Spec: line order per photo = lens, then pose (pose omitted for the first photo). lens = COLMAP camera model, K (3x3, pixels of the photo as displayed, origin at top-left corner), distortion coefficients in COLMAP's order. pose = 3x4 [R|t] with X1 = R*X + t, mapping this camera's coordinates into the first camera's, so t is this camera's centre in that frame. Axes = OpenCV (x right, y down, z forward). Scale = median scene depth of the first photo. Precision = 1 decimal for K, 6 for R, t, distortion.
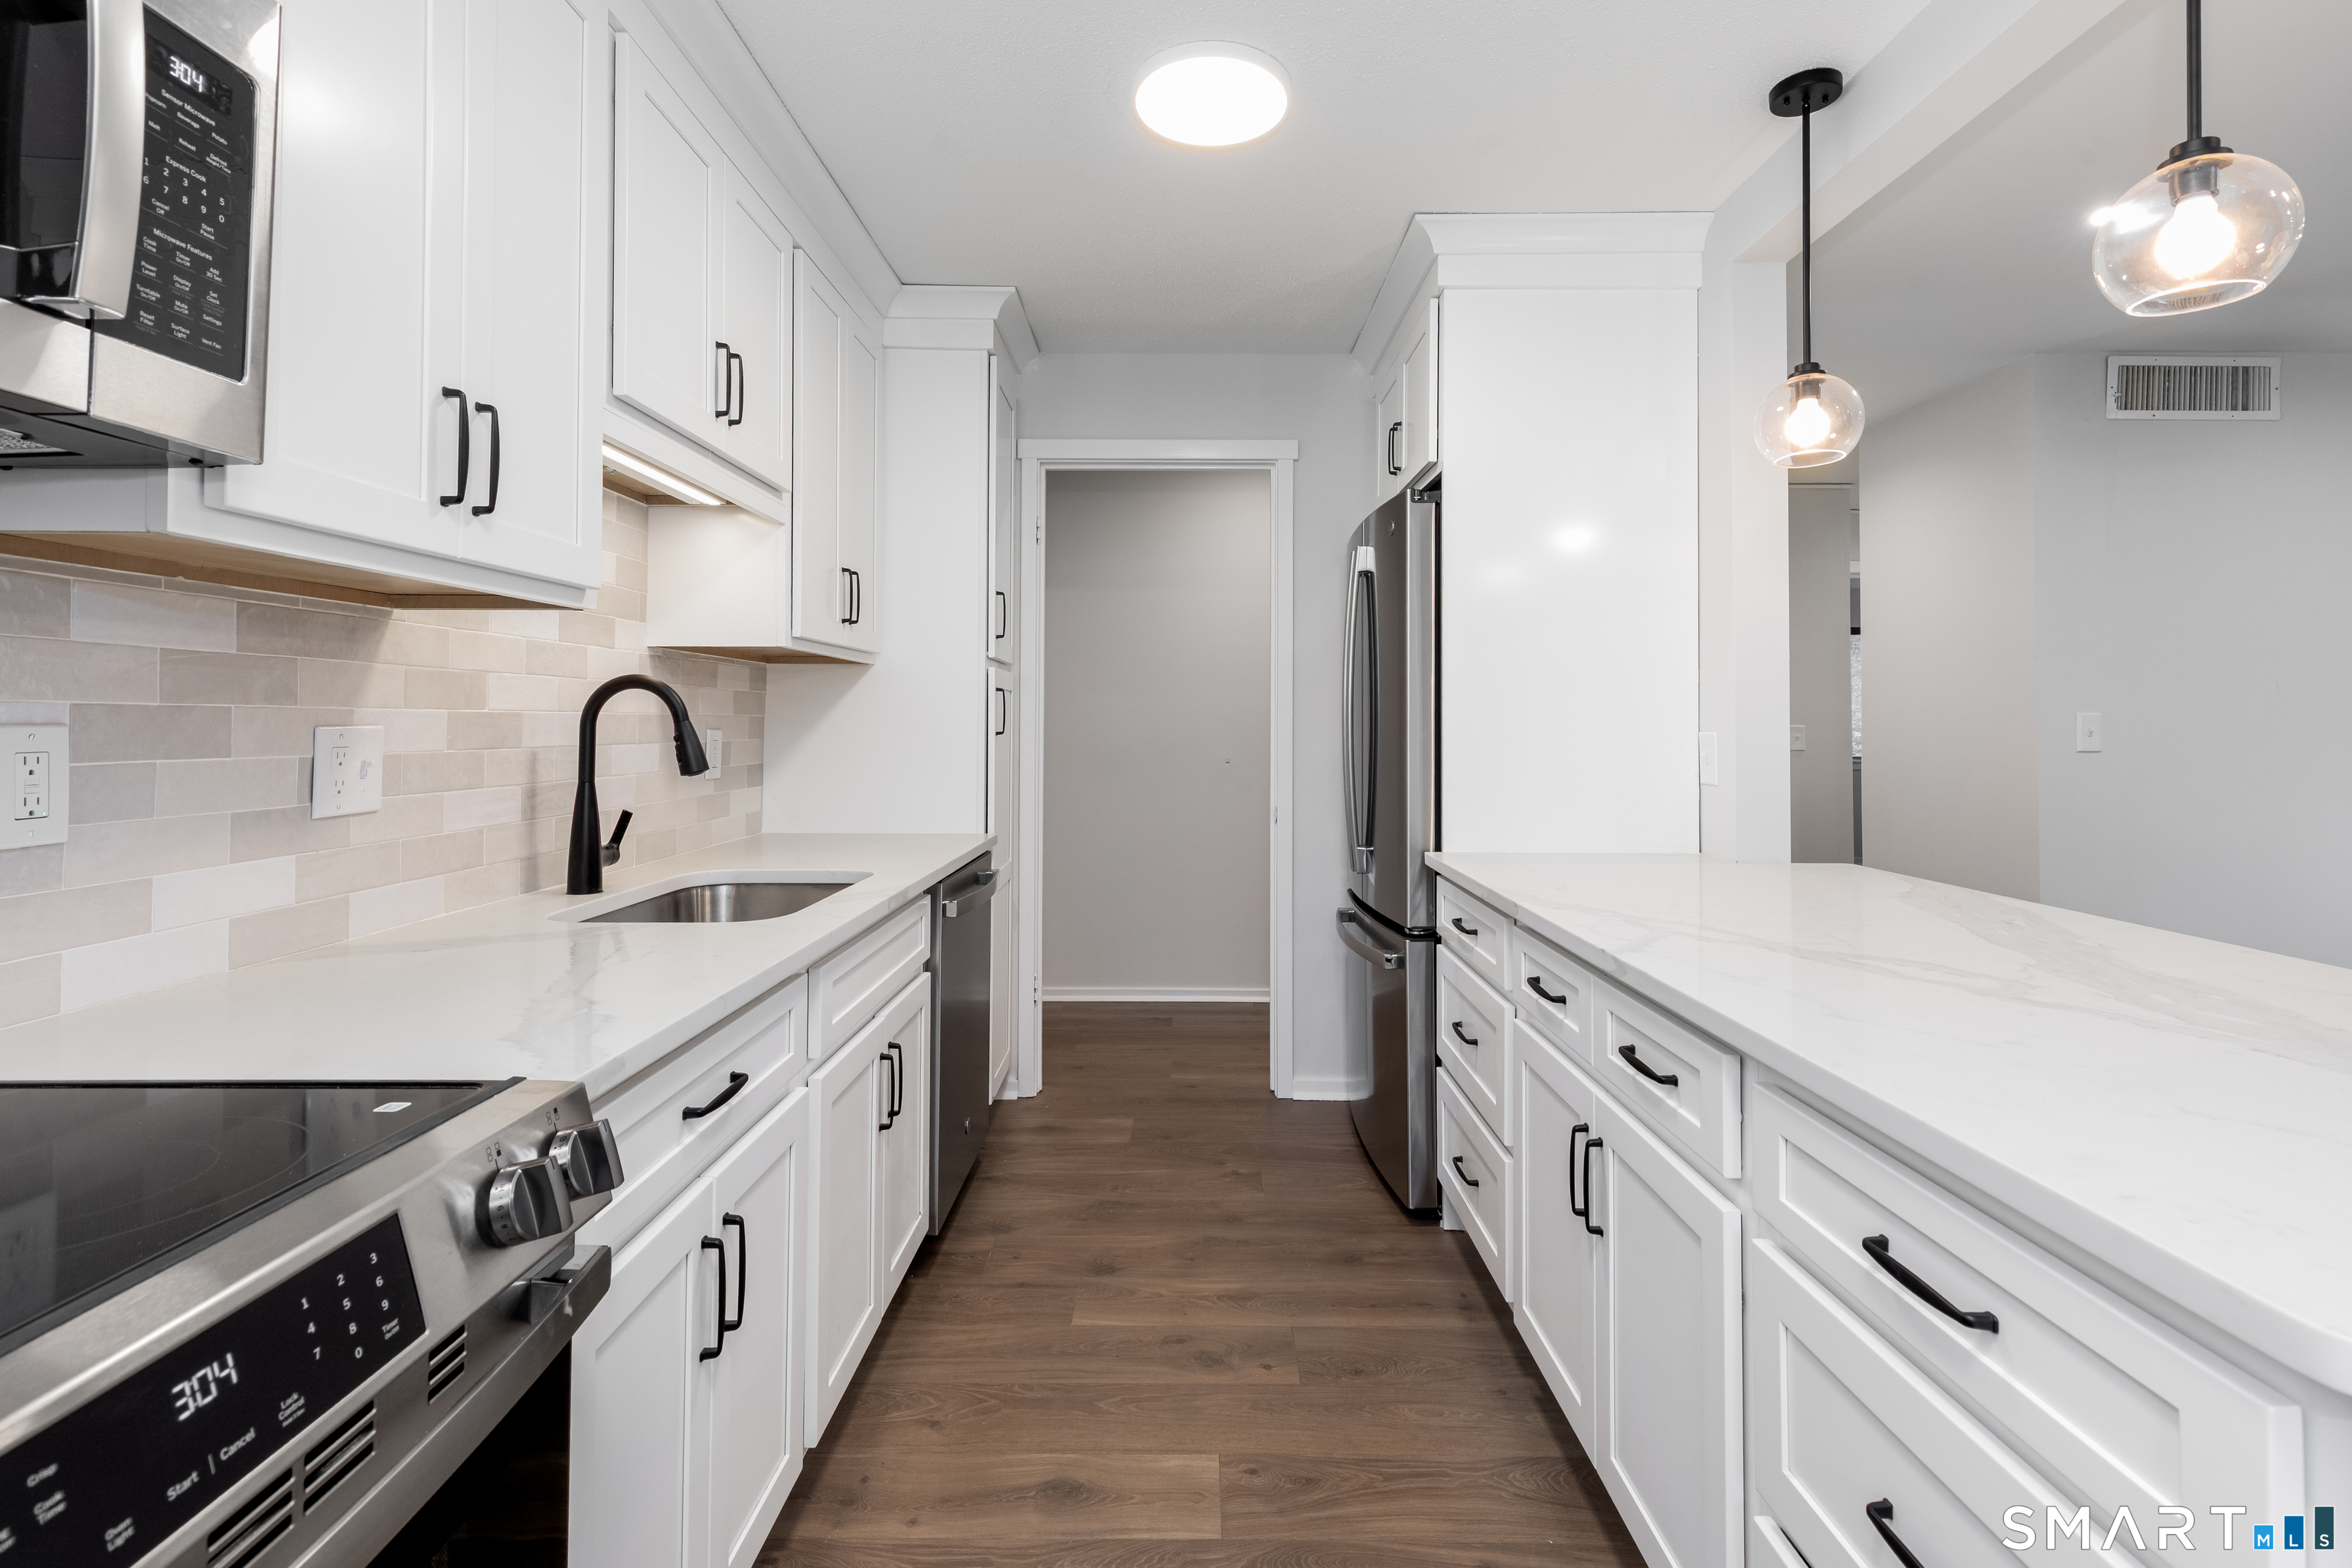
lens RADIAL K [[1145.1, 0, 1120.1], [0, 1145.1, 702.8], [0, 0, 1]] dist [0.008825, -0.001400]
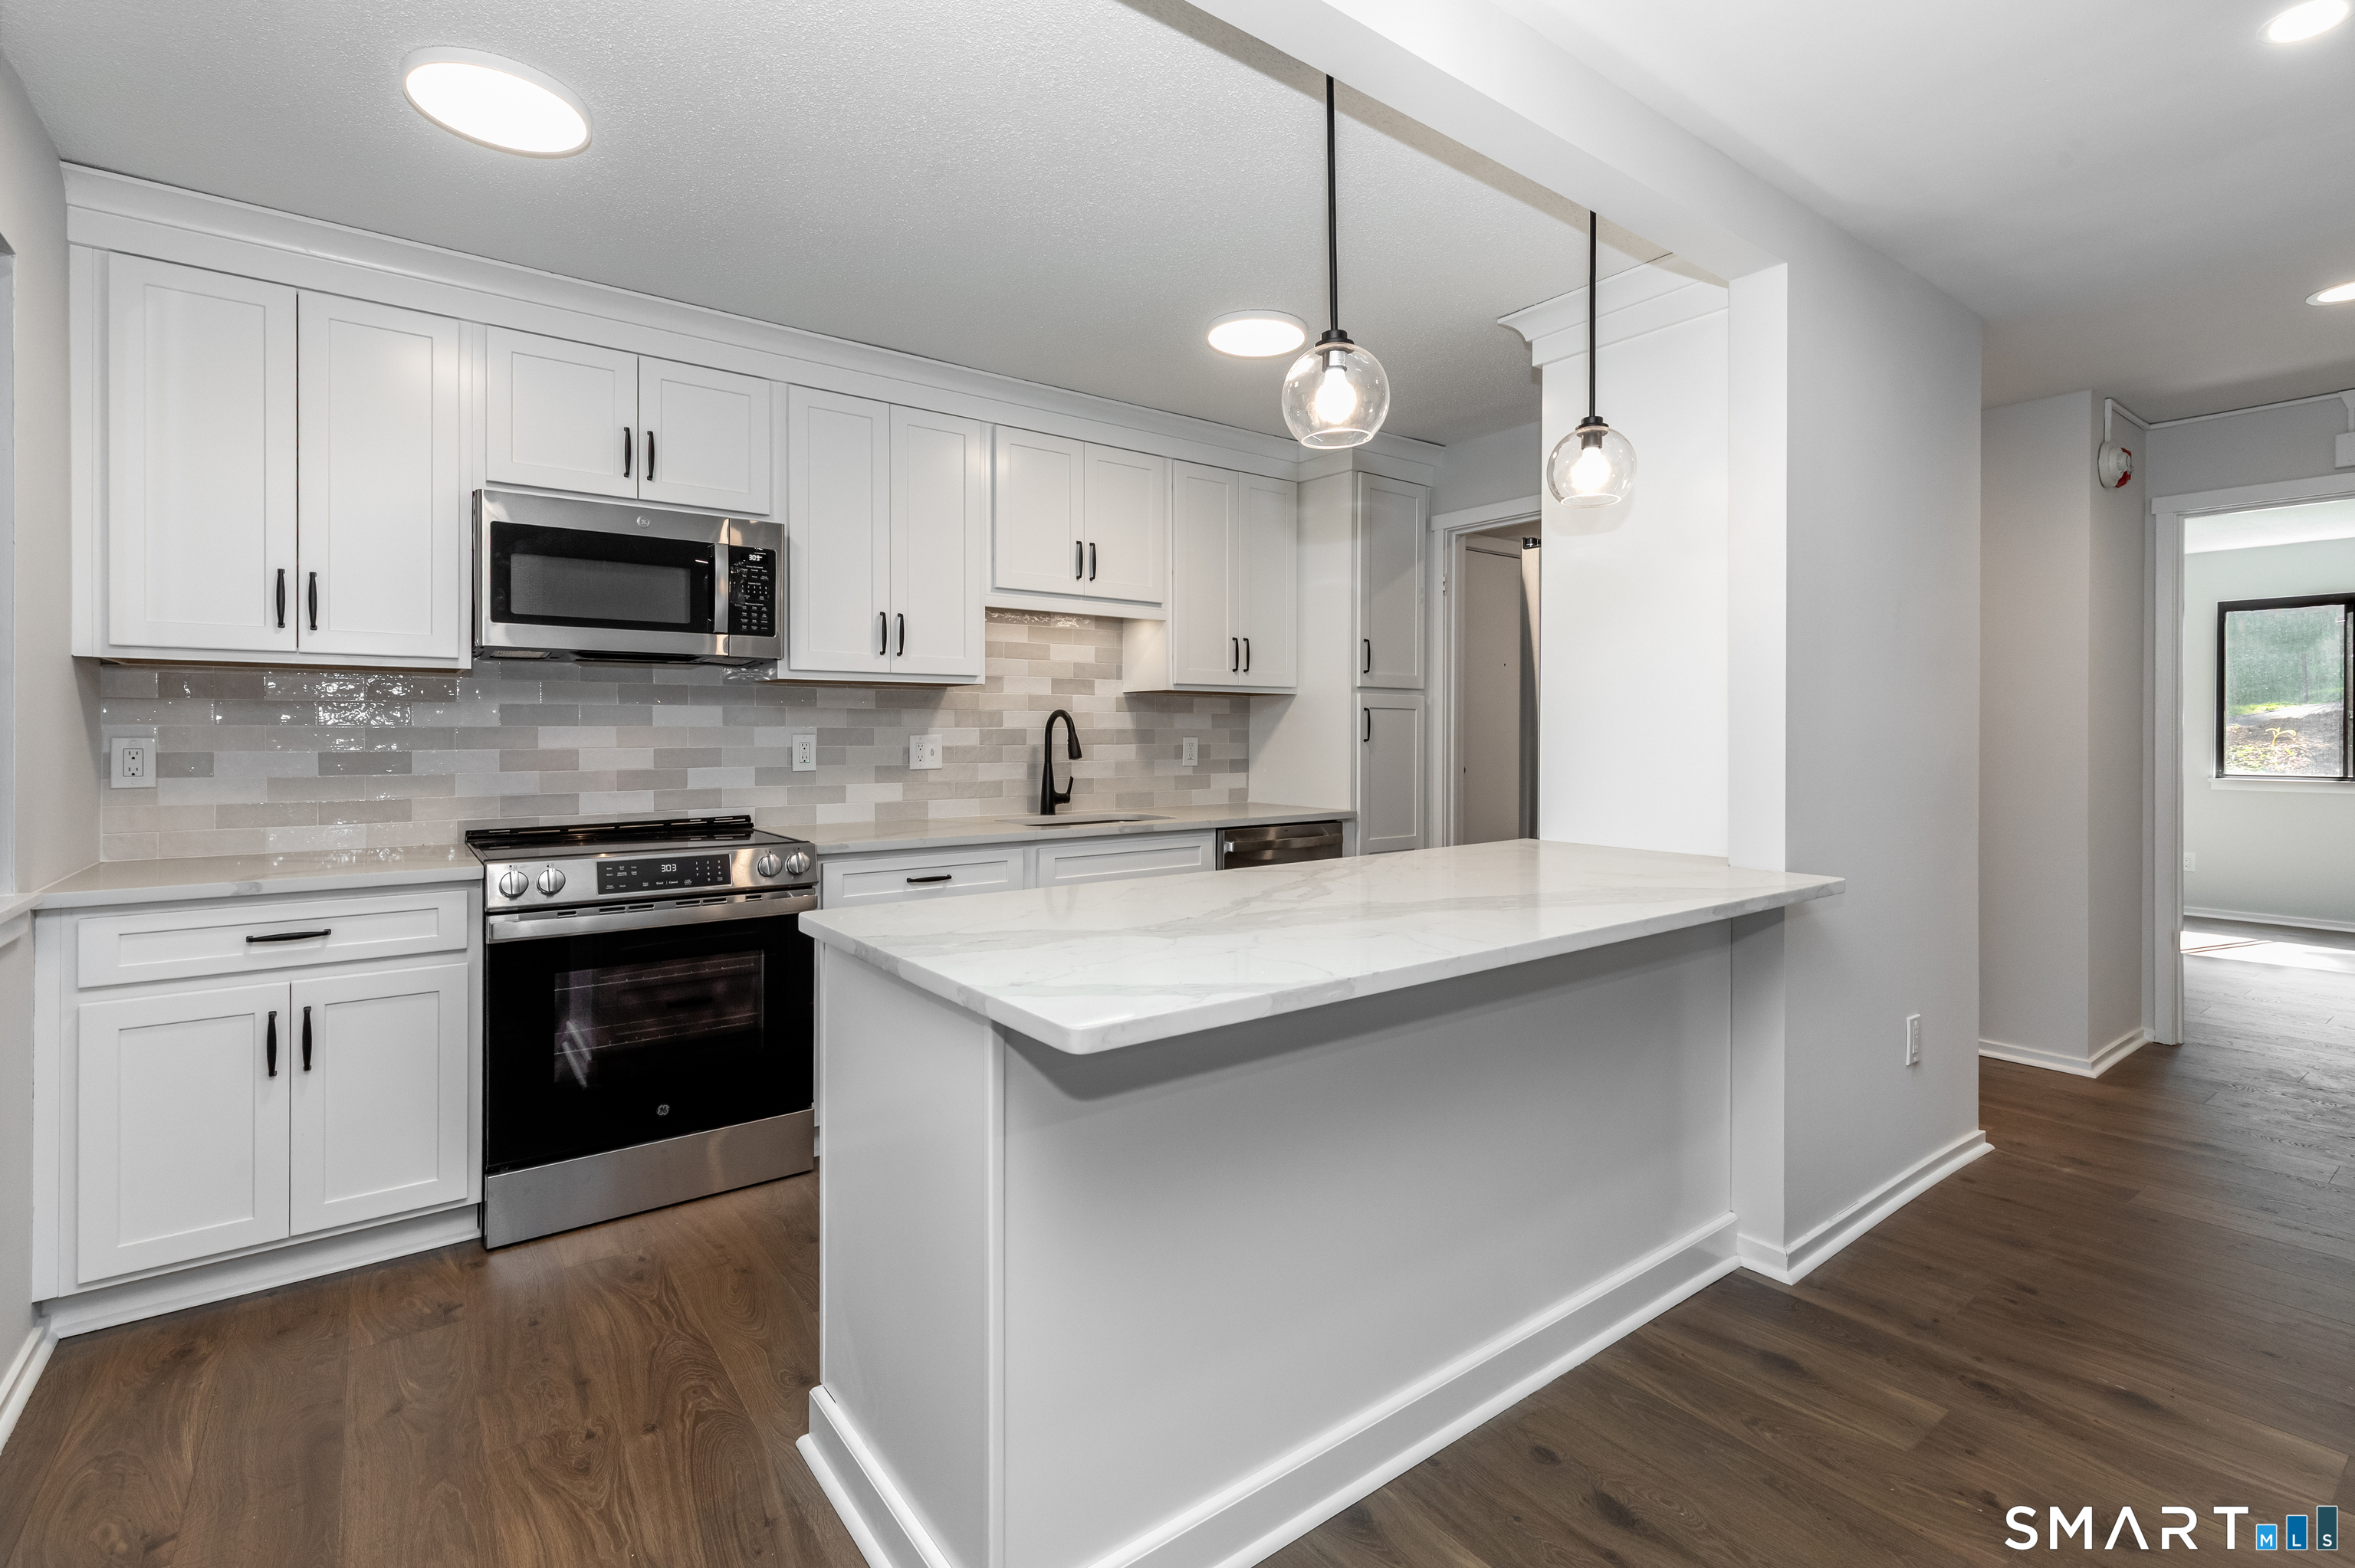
lens RADIAL K [[1158.6, 0, 1167.0], [0, 1158.6, 734.2], [0, 0, 1]] dist [0.001752, -0.000174]
pose [[0.560257, -0.004487, -0.828307, 1.534336], [0.017801, 0.999820, 0.006624, 0.009868], [0.828127, -0.018456, 0.560236, 0.001550]]
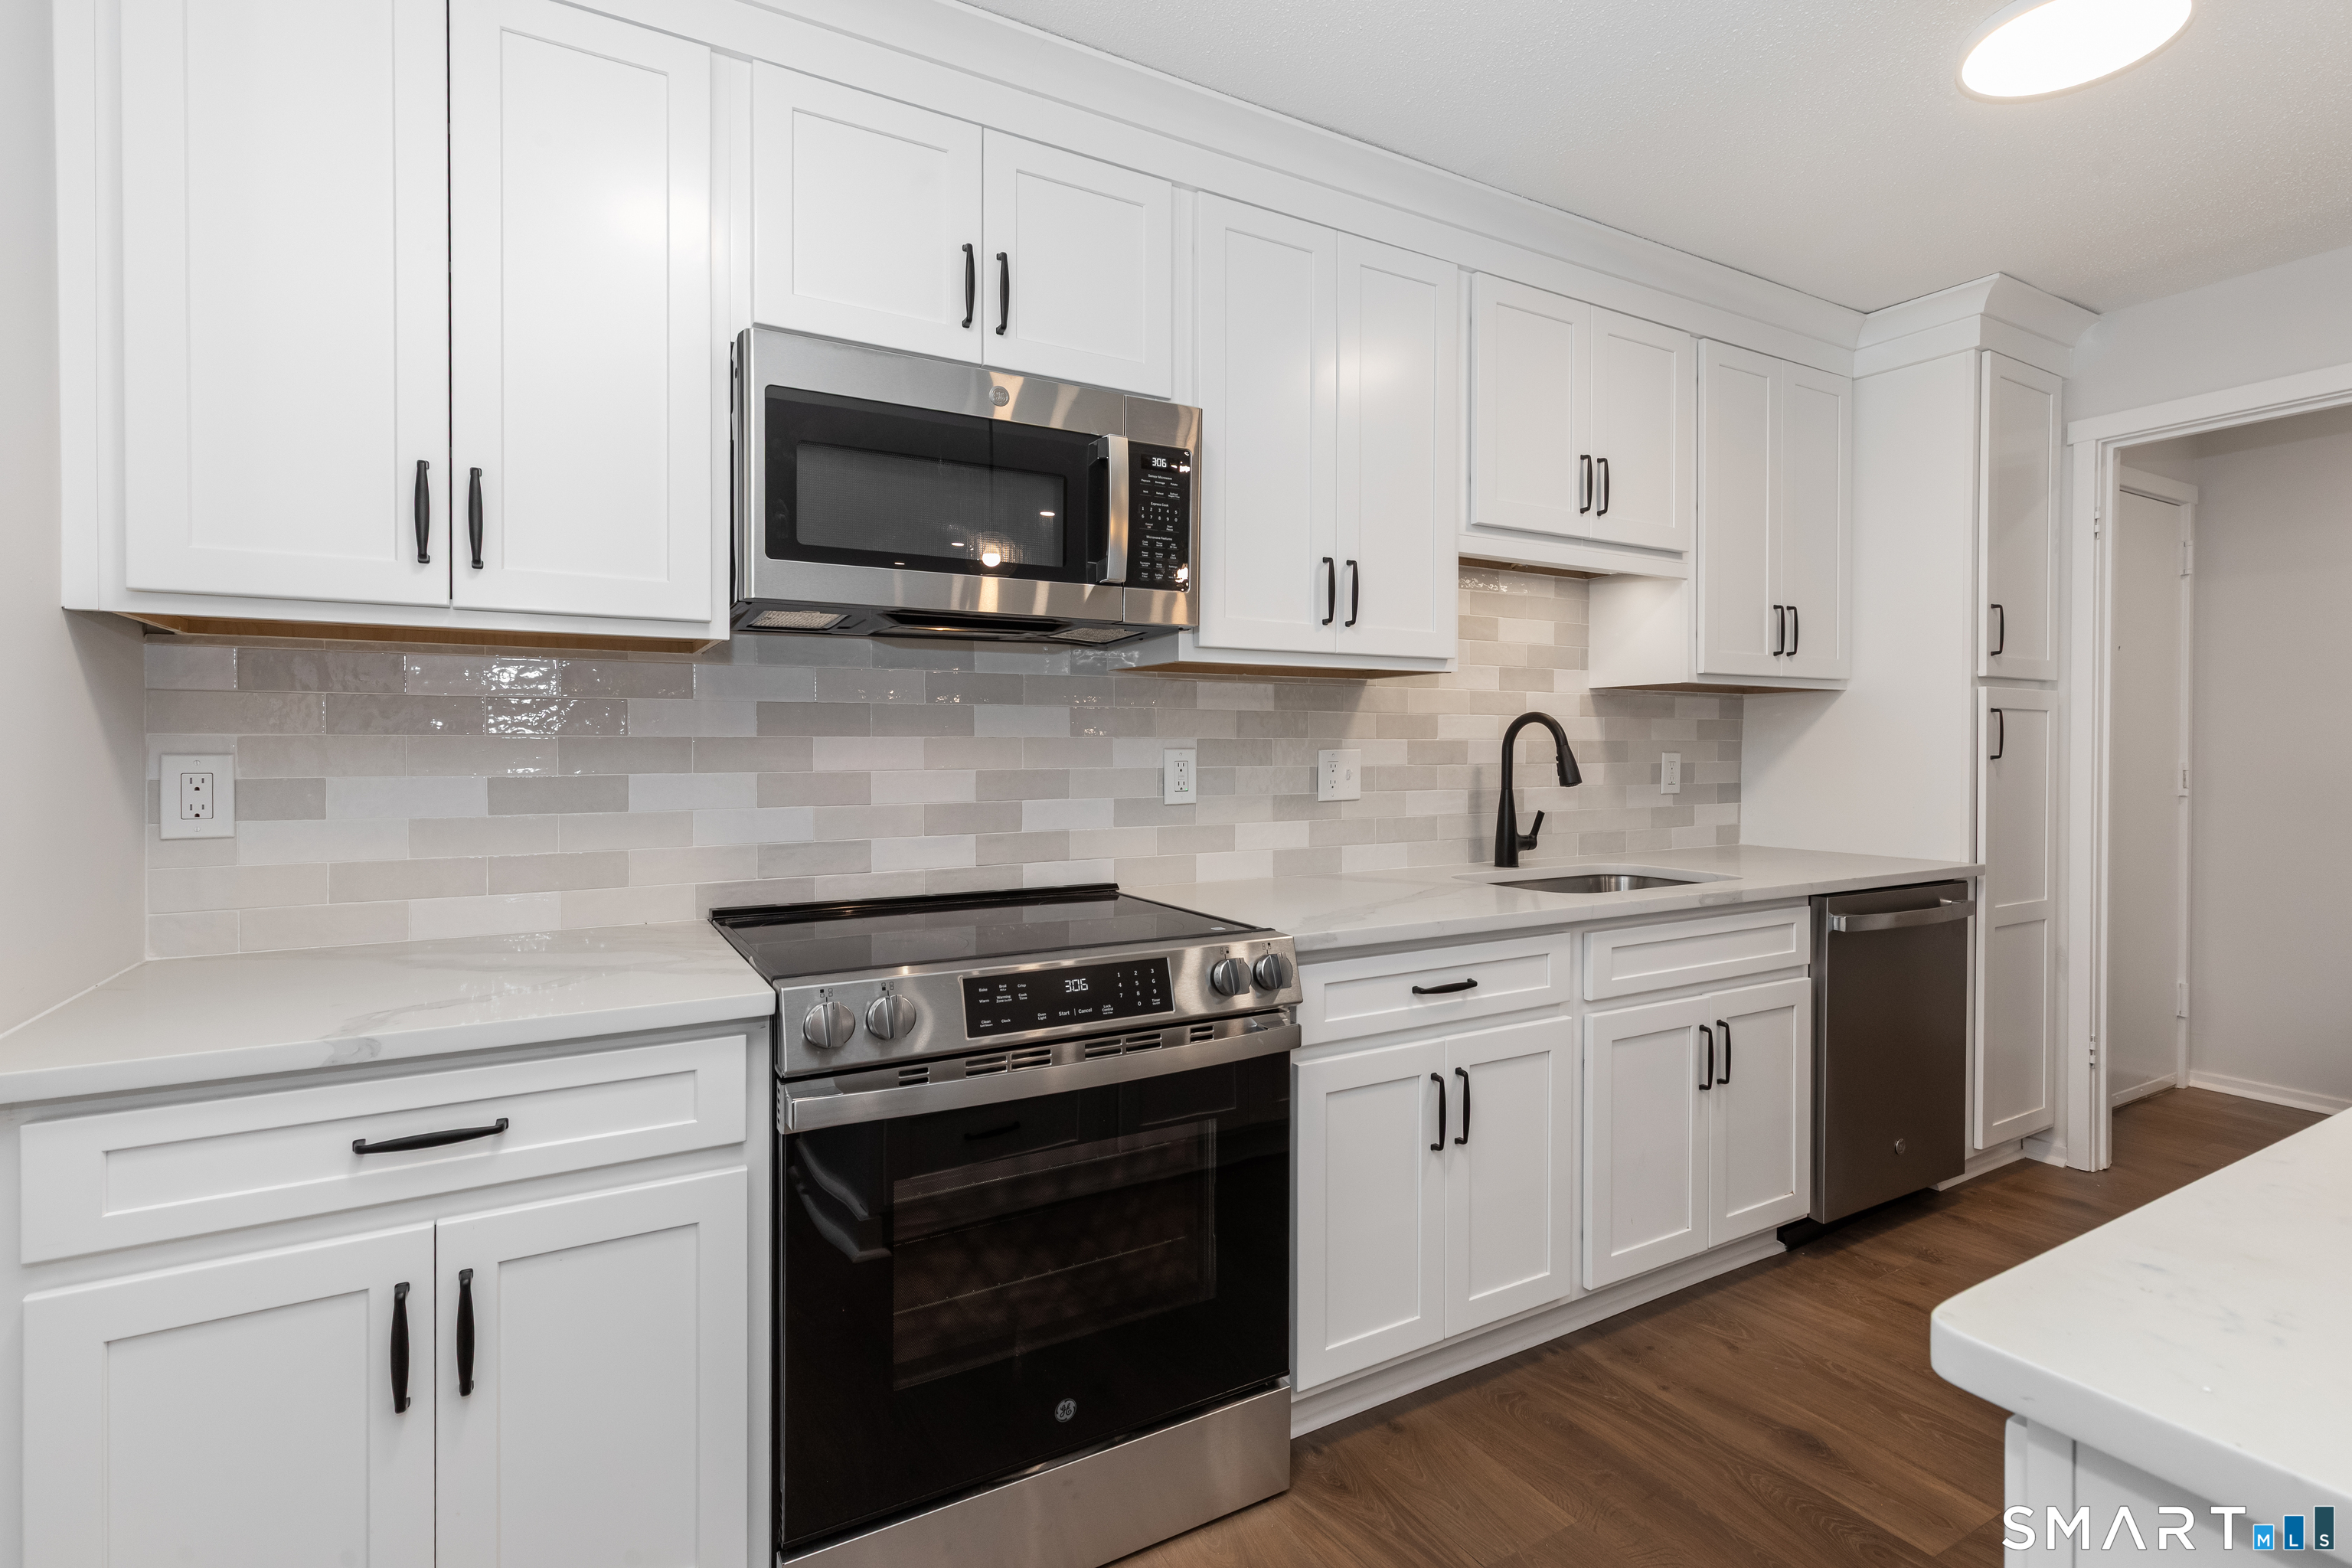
lens RADIAL K [[1088.6, 0, 1174.3], [0, 1088.6, 753.7], [0, 0, 1]] dist [0.003477, -0.000789]
pose [[0.498677, -0.000556, -0.866788, 0.546462], [0.018758, 0.999773, 0.010151, 0.004547], [0.866585, -0.021321, 0.498574, -0.030605]]
